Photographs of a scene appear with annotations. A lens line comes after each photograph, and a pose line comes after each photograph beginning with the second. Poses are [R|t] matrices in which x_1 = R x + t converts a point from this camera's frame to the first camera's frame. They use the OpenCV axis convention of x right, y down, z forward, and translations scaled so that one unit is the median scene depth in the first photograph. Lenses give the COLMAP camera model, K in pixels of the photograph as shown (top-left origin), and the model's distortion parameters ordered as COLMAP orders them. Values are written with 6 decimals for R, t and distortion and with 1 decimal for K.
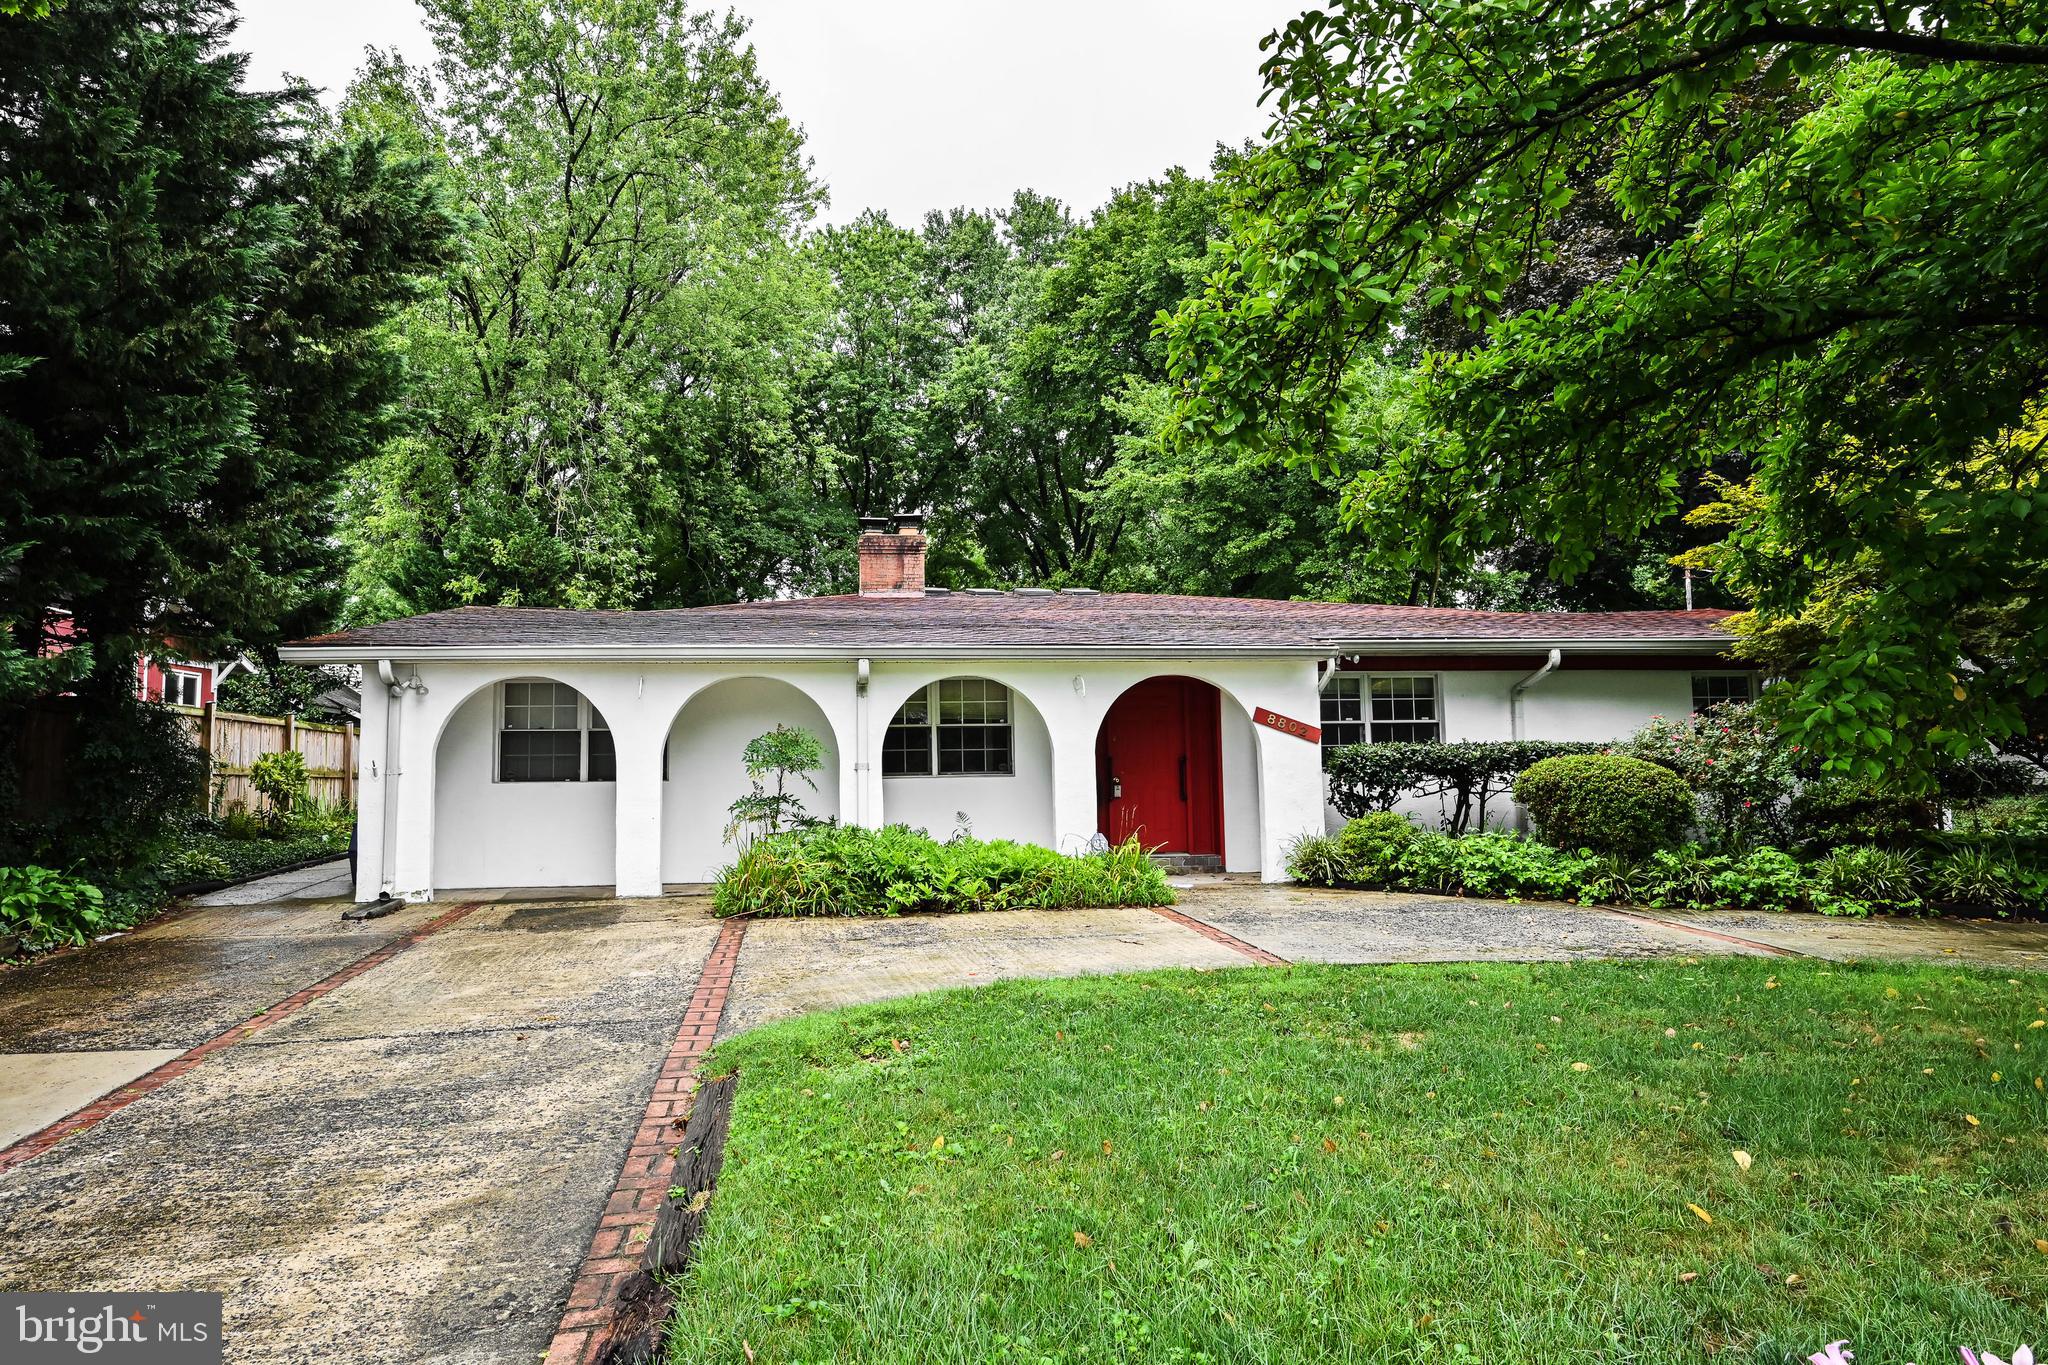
lens RADIAL K [[1161.4, 0, 1028.0], [0, 1161.4, 677.5], [0, 0, 1]] dist [-0.000364, 0.000809]
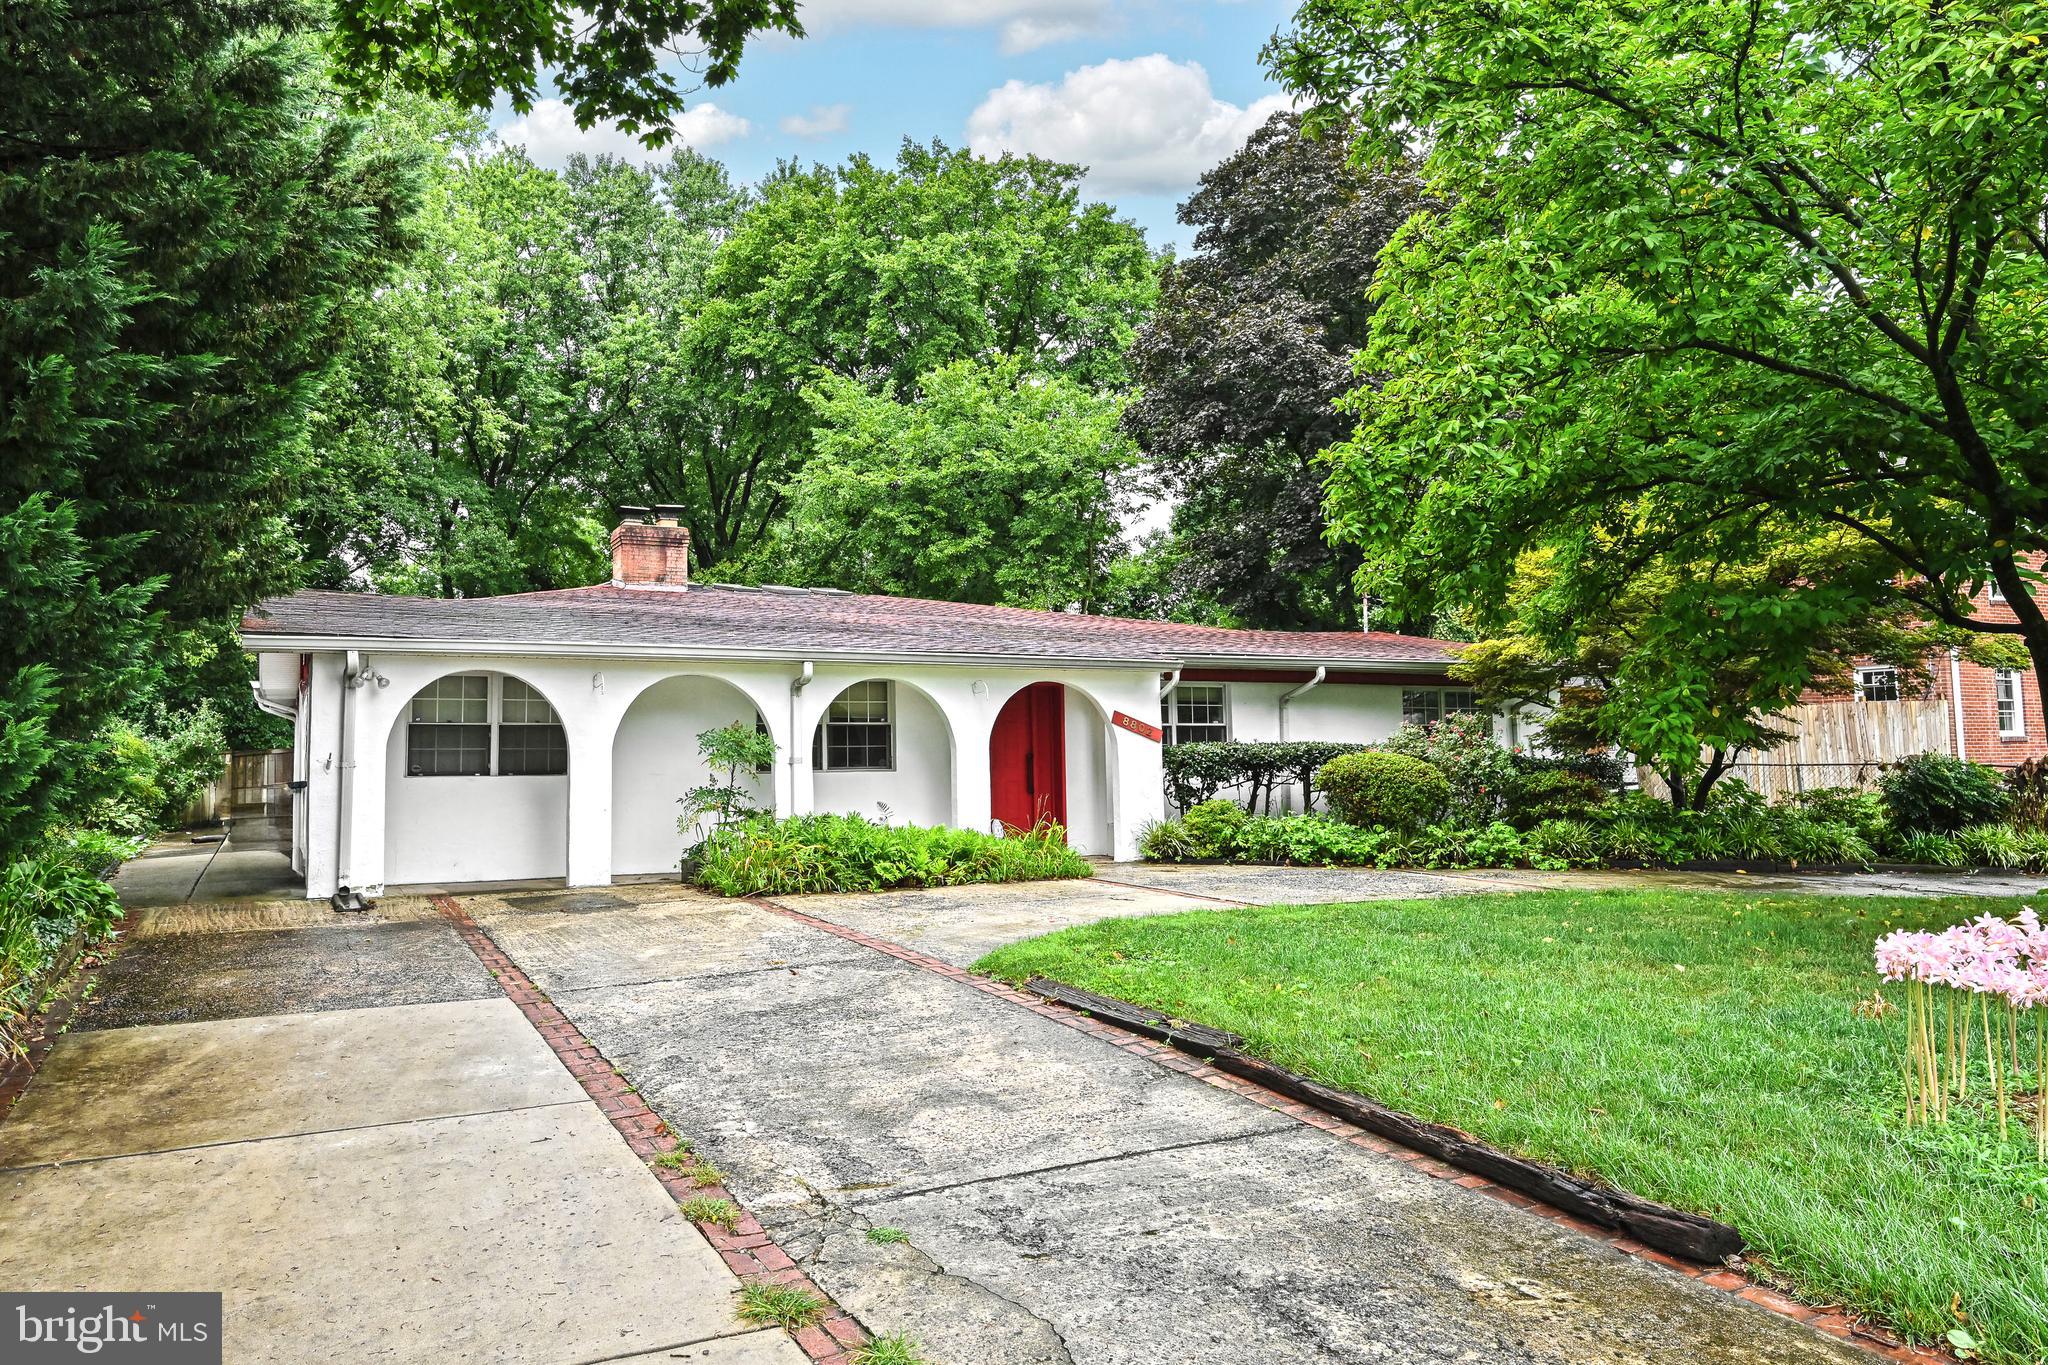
lens RADIAL K [[1240.8, 0, 1020.9], [0, 1240.8, 686.5], [0, 0, 1]] dist [0.003757, 0.000282]
pose [[0.945776, 0.021223, 0.324126, -0.303829], [-0.023962, 0.999703, 0.004463, -0.002125], [-0.323935, -0.011988, 0.946003, -0.146773]]
